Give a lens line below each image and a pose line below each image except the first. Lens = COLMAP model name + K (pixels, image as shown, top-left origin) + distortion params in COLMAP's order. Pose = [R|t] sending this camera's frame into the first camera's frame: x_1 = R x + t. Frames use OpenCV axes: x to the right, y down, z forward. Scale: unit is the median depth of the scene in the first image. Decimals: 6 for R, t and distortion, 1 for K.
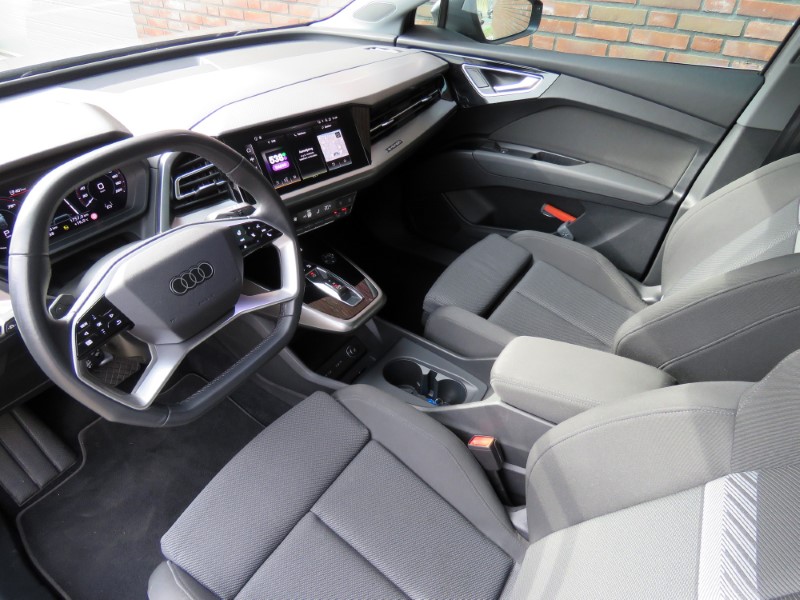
lens RADIAL K [[534.4, 0, 400.0], [0, 534.4, 300.0], [0, 0, 1]] dist [-0.017109, -0.001274]
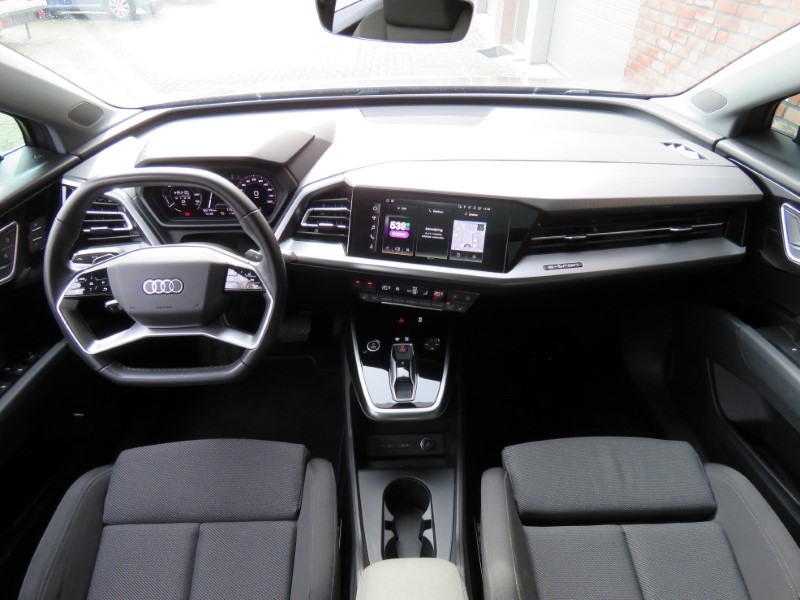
lens RADIAL K [[534.4, 0, 400.0], [0, 534.4, 300.0], [0, 0, 1]] dist [-0.017109, -0.001274]
pose [[0.554482, 0.456634, -0.695727, 0.482981], [-0.476135, 0.859734, 0.184807, -0.312685], [0.682529, 0.228788, 0.694126, 0.337687]]
